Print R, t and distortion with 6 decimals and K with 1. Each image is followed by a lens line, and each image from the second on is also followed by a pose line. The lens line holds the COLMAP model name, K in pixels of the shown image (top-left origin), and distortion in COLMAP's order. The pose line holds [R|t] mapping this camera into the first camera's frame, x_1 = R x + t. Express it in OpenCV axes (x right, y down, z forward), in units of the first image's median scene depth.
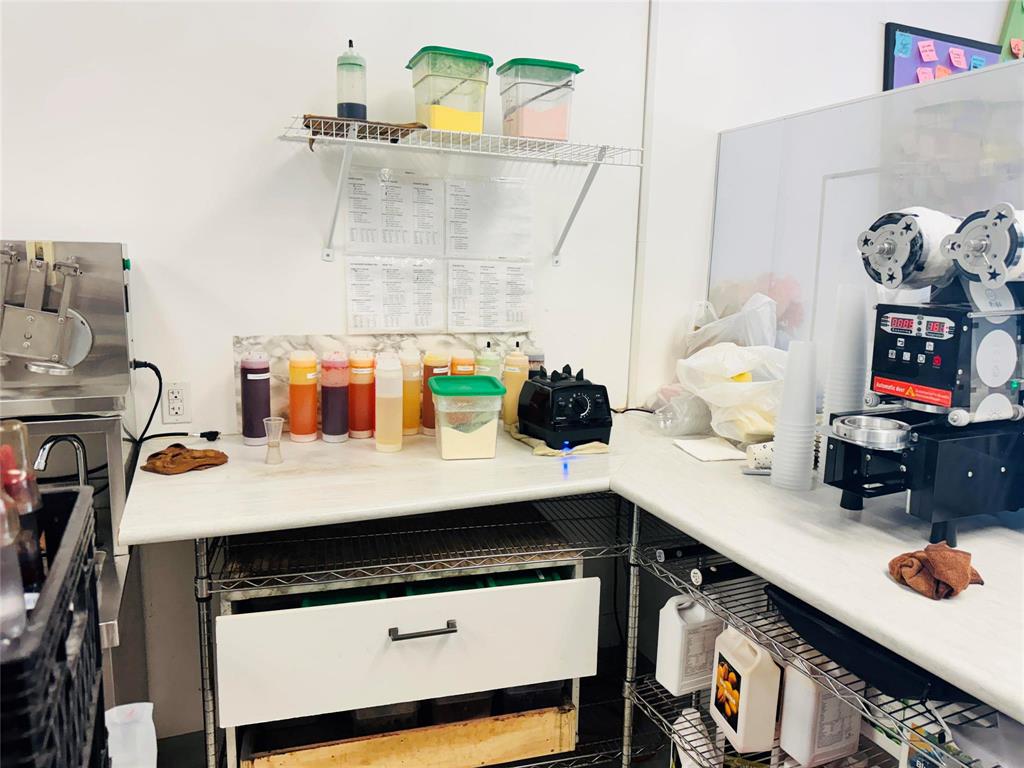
lens RADIAL K [[729.2, 0, 520.6], [0, 729.2, 388.0], [0, 0, 1]] dist [0.074801, -0.089847]
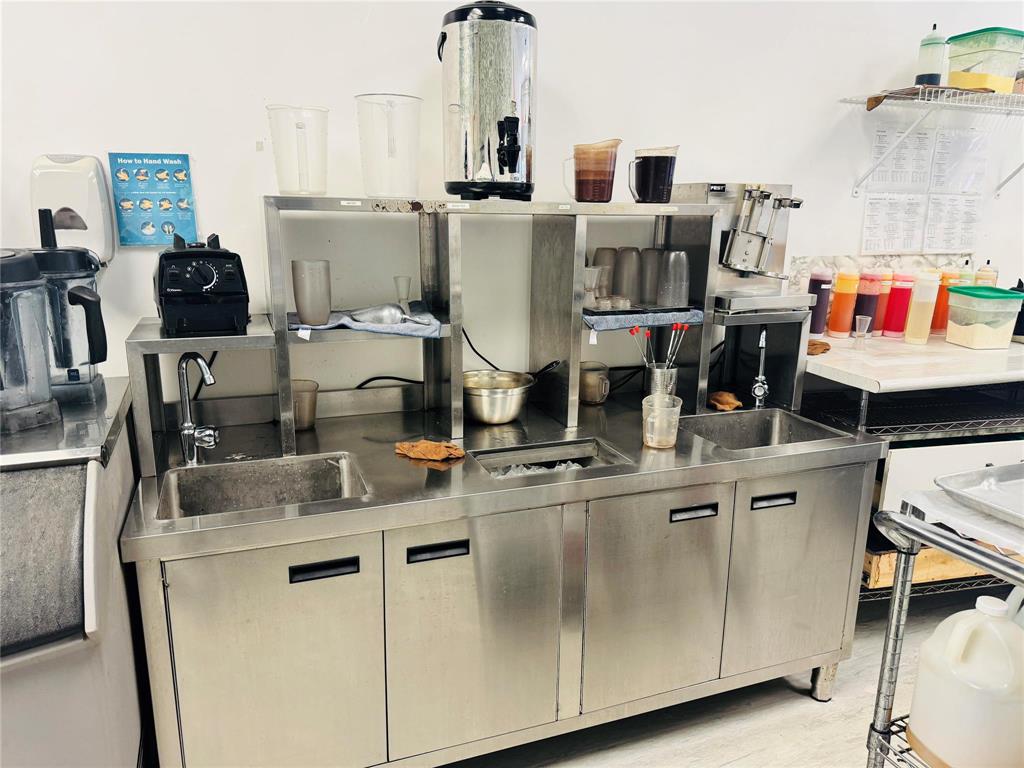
lens RADIAL K [[729.2, 0, 520.6], [0, 729.2, 388.0], [0, 0, 1]] dist [0.074801, -0.089847]
pose [[0.998316, 0.004495, -0.057831, -0.744120], [0.000096, 0.996863, 0.079145, 0.055064], [0.058005, -0.079018, 0.995184, -0.329911]]
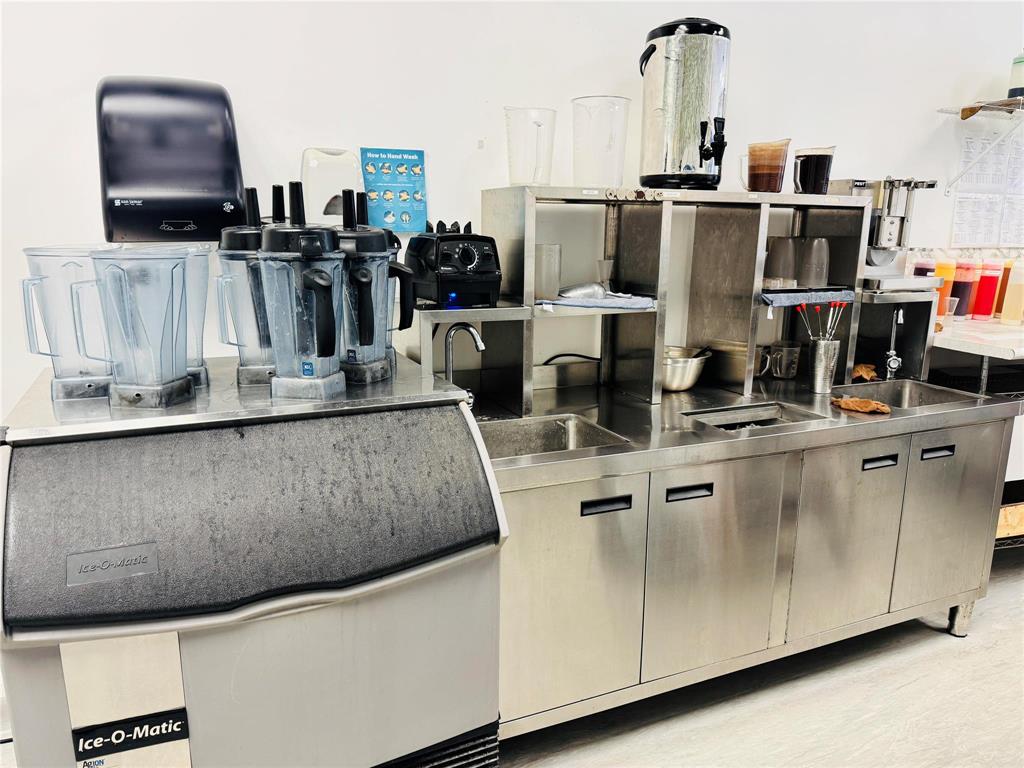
lens RADIAL K [[729.2, 0, 520.6], [0, 729.2, 388.0], [0, 0, 1]] dist [0.074801, -0.089847]
pose [[0.999931, -0.010991, 0.004207, -1.076042], [0.010745, 0.998450, 0.054605, 0.111681], [-0.004800, -0.054556, 0.998499, -0.450867]]
